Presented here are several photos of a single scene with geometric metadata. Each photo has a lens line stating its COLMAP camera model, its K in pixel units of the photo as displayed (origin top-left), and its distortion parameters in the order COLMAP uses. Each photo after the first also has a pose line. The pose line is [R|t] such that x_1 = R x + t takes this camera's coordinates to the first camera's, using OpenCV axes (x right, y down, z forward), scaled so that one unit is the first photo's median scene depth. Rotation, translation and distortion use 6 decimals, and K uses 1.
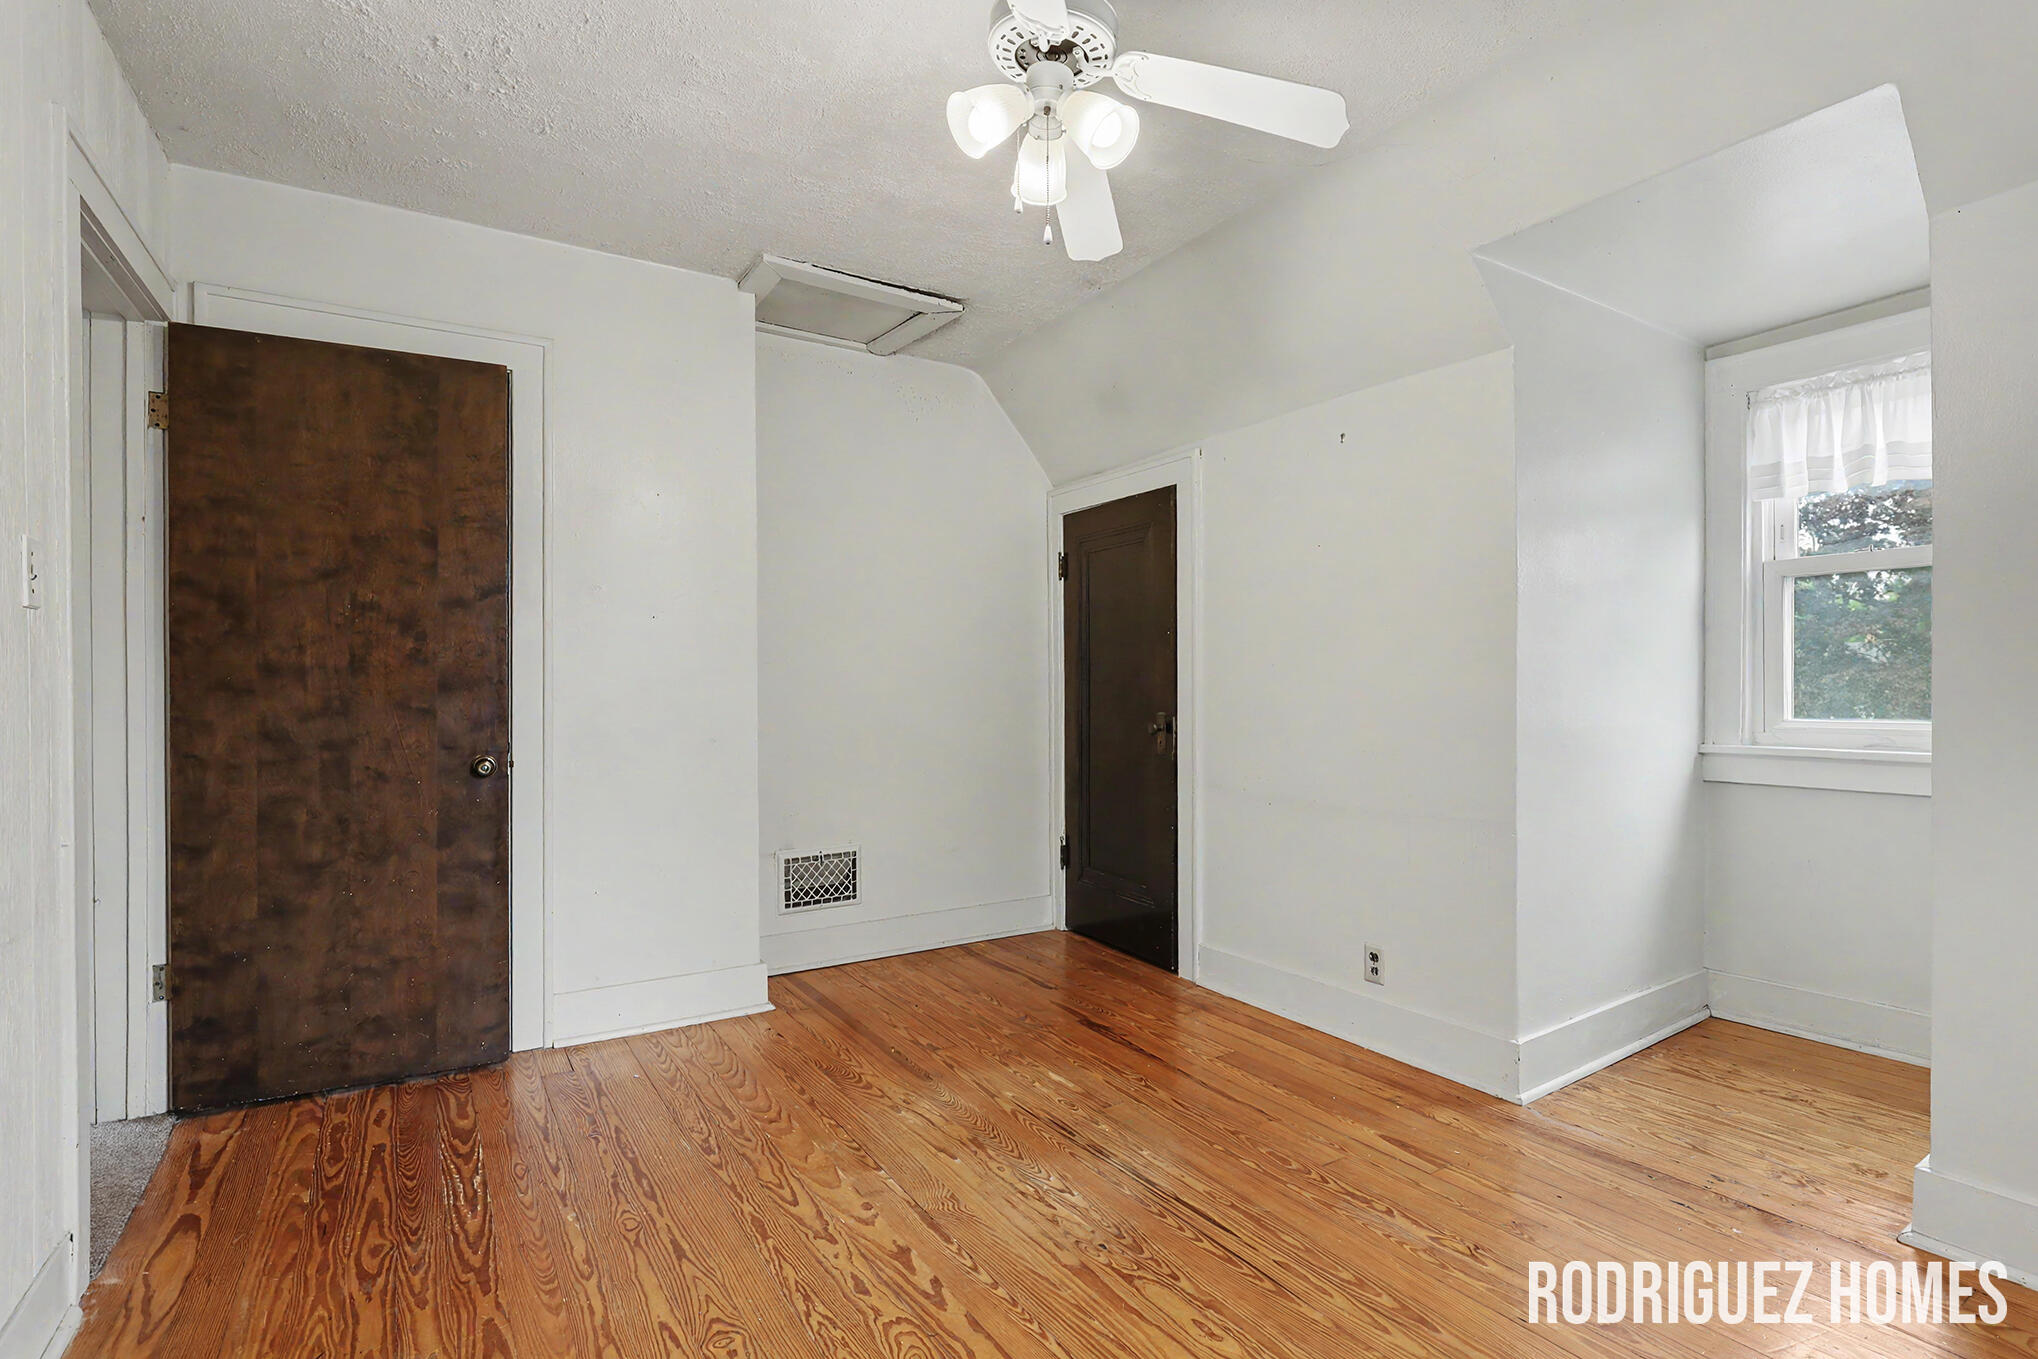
lens RADIAL K [[991.7, 0, 1027.5], [0, 991.7, 666.7], [0, 0, 1]] dist [-0.028925, 0.005965]
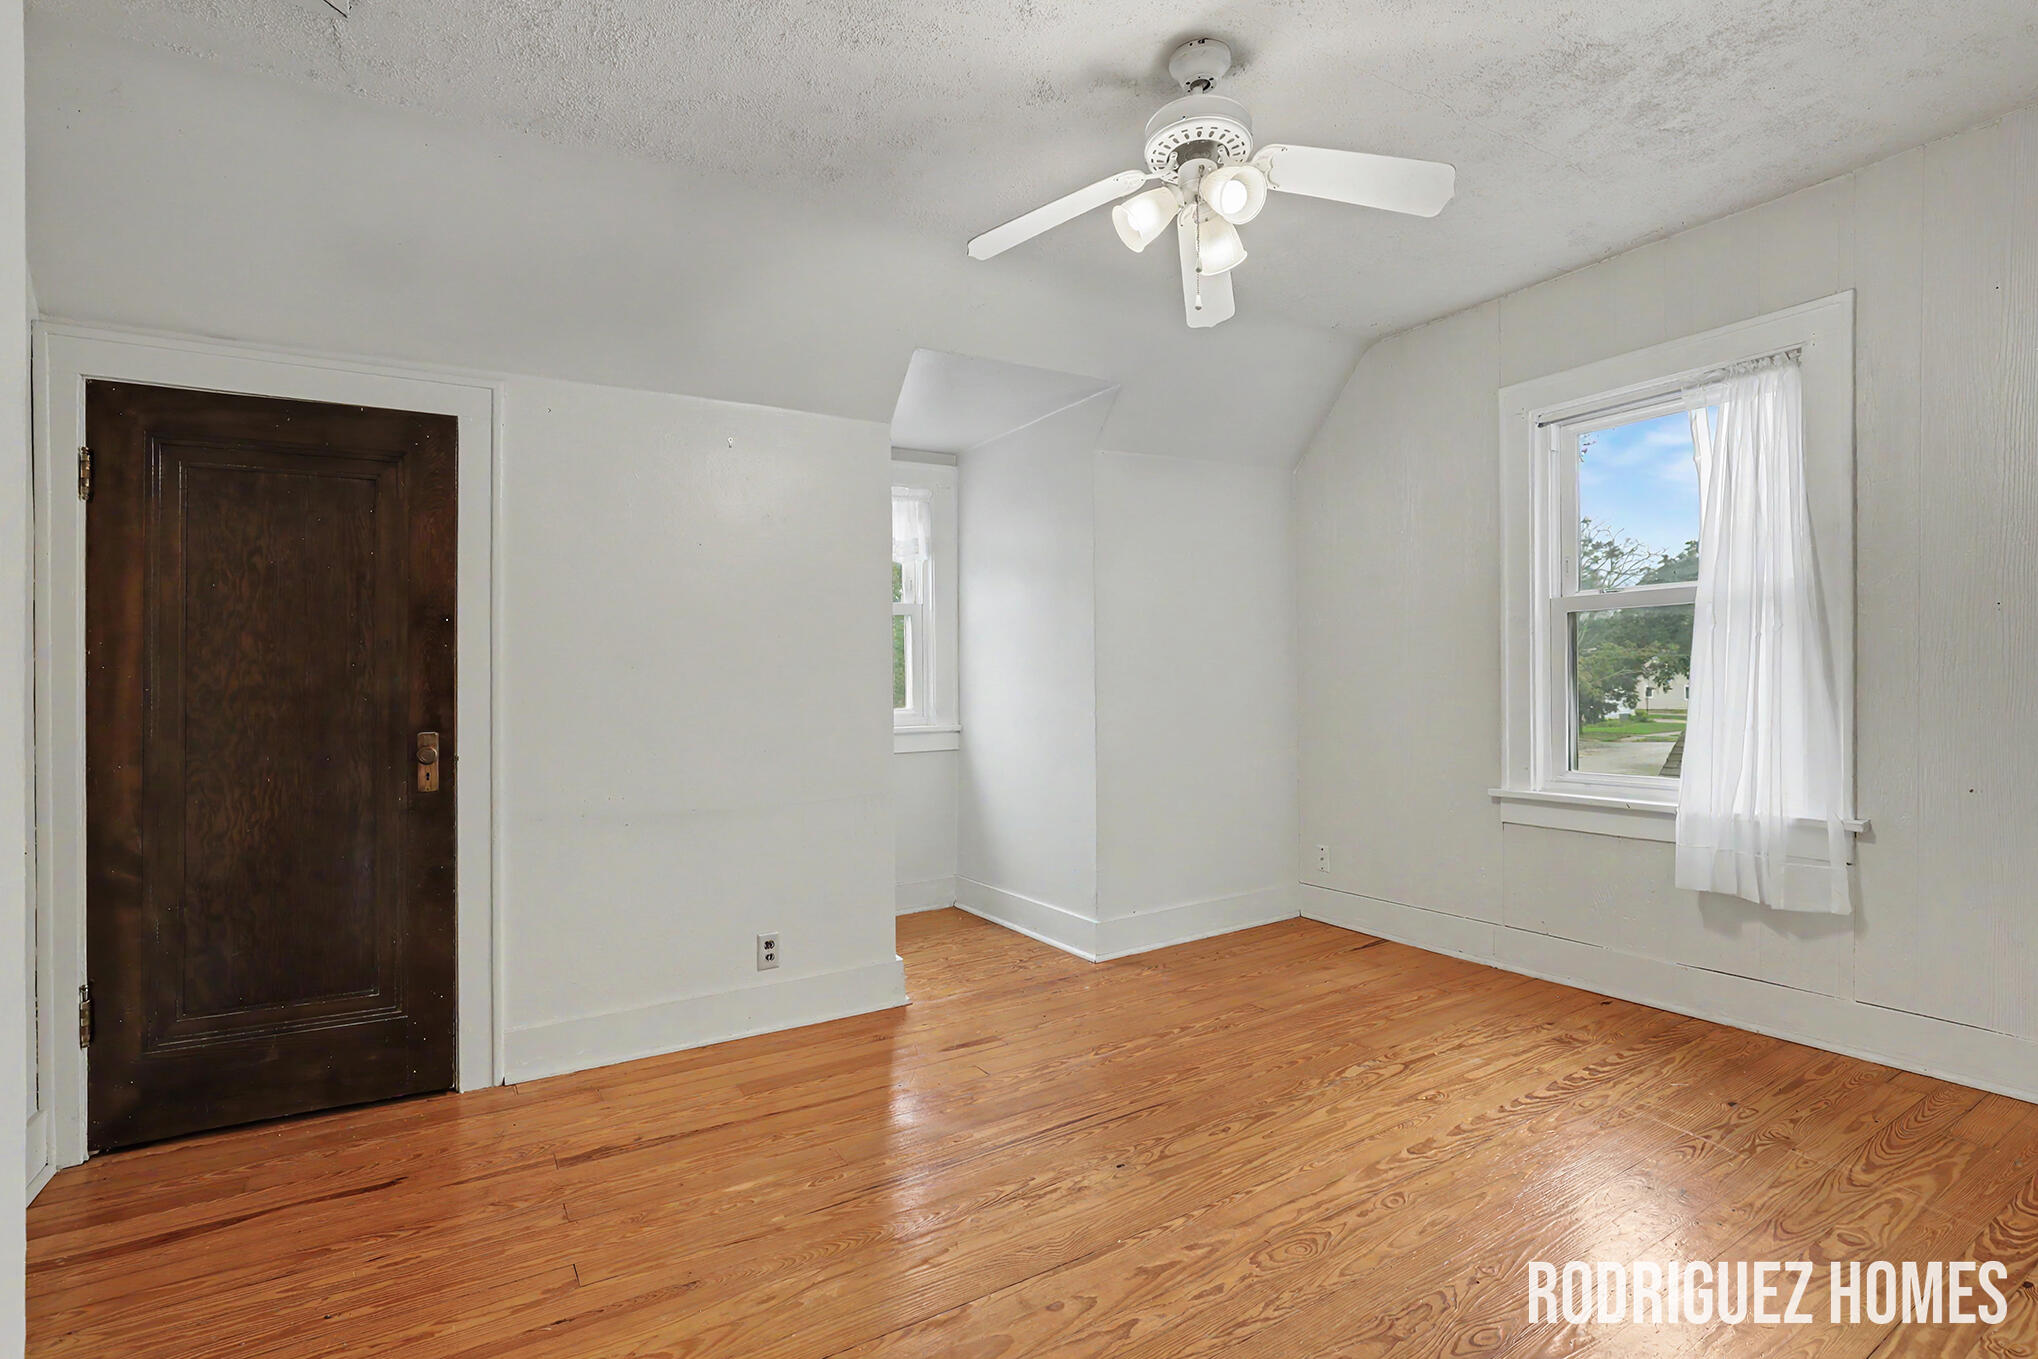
lens RADIAL K [[966.3, 0, 1035.3], [0, 966.3, 683.7], [0, 0, 1]] dist [-0.017292, 0.001078]
pose [[0.002071, 0.001463, 0.999997, -0.686496], [-0.000819, 0.999999, -0.001462, 0.014863], [-0.999998, -0.000816, 0.002072, 0.711953]]
